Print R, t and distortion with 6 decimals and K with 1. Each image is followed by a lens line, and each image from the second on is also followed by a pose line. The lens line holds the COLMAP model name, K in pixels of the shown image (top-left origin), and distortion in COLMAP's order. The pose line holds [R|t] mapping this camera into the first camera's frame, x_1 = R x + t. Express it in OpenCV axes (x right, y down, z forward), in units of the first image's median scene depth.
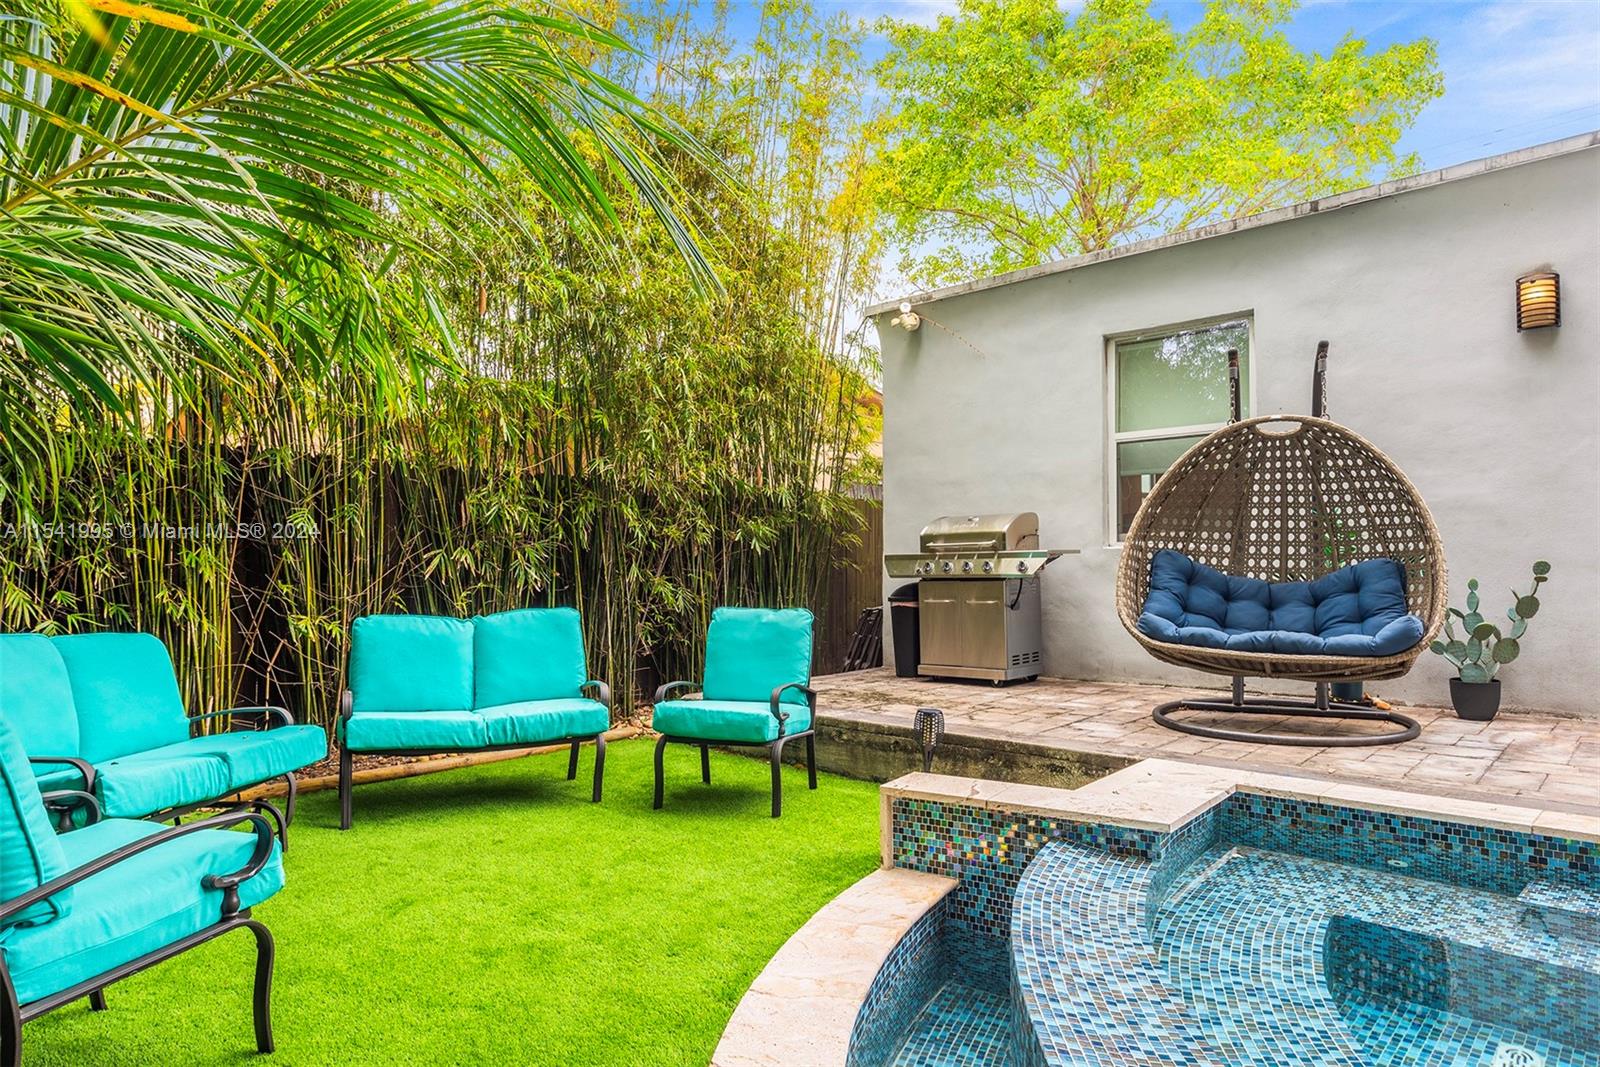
lens RADIAL K [[1010.4, 0, 800.0], [0, 1010.4, 533.5], [0, 0, 1]] dist [0.024330, -0.000245]
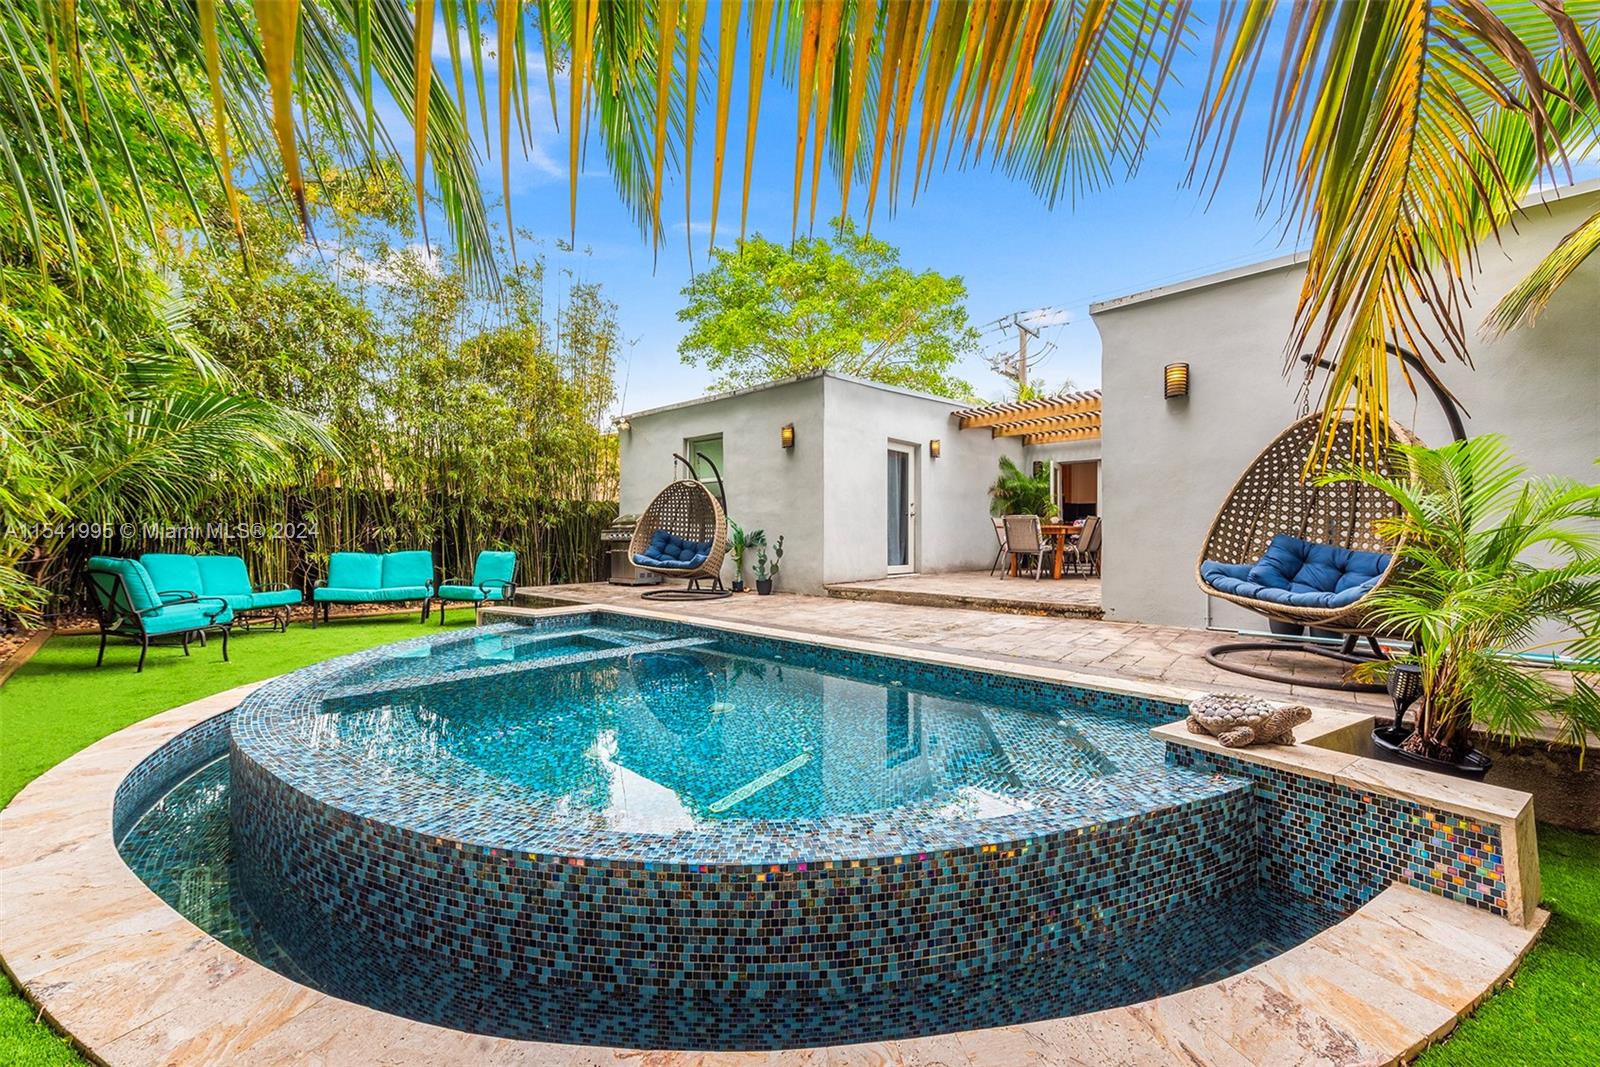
lens RADIAL K [[643.4, 0, 799.3], [0, 643.4, 515.3], [0, 0, 1]] dist [0.001561, 0.000157]
pose [[0.999960, 0.007514, 0.004887, 0.719679], [-0.007539, 0.999959, 0.005115, -0.032009], [-0.004848, -0.005152, 0.999975, -0.638097]]
